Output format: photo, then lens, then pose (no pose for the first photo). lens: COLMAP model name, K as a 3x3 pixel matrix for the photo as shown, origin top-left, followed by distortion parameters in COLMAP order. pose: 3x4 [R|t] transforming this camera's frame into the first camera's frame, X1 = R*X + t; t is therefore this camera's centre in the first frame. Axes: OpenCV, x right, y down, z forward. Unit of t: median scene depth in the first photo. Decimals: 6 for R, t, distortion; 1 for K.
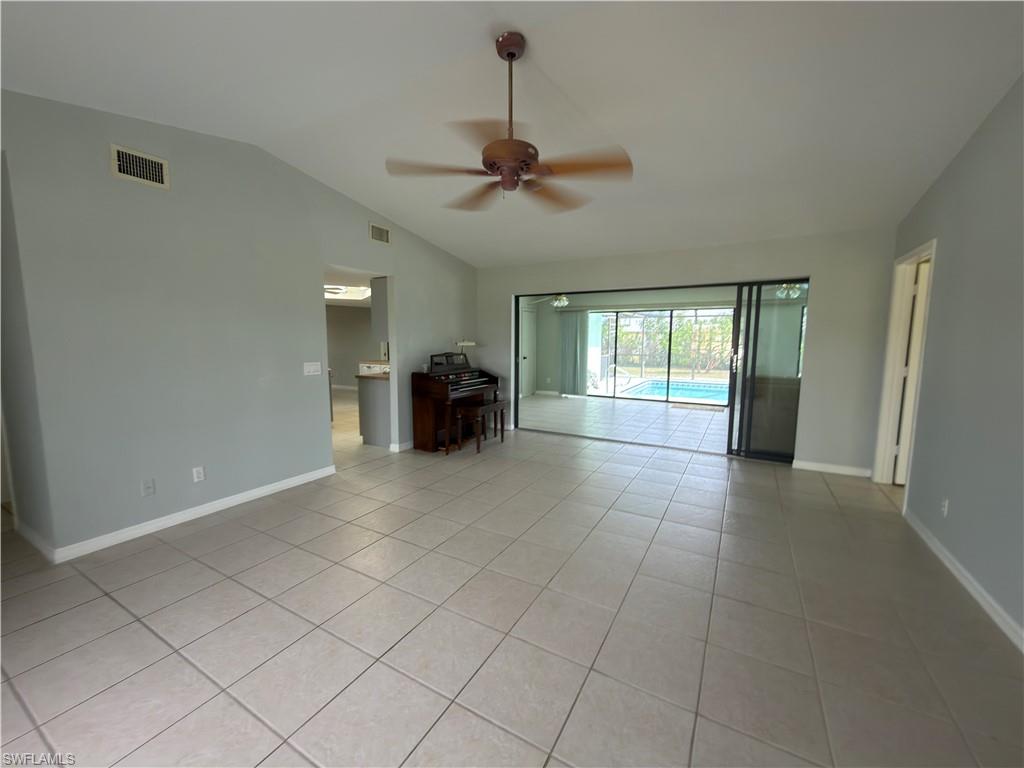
lens RADIAL K [[409.0, 0, 515.8], [0, 409.0, 381.5], [0, 0, 1]] dist [-0.001565, 0.000728]
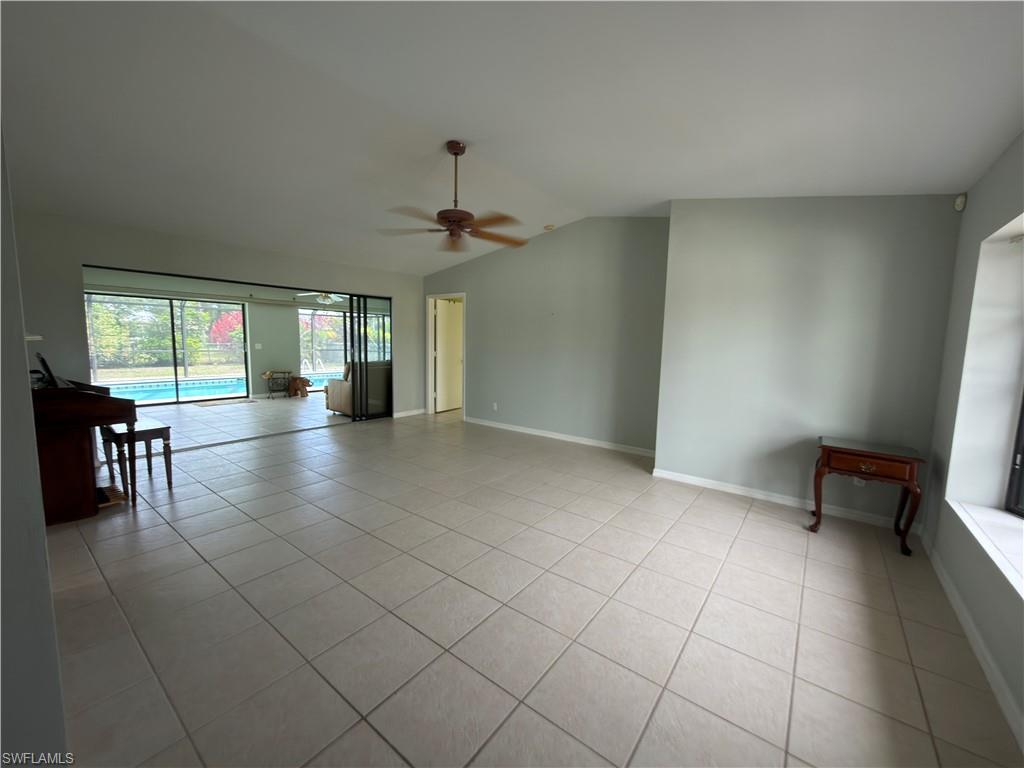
lens RADIAL K [[409.0, 0, 516.3], [0, 409.0, 385.3], [0, 0, 1]] dist [-0.001565, 0.000728]
pose [[0.126331, -0.110965, 0.985762, -0.749370], [0.084512, 0.991315, 0.100759, -0.030866], [-0.988382, 0.070580, 0.134612, 0.299425]]
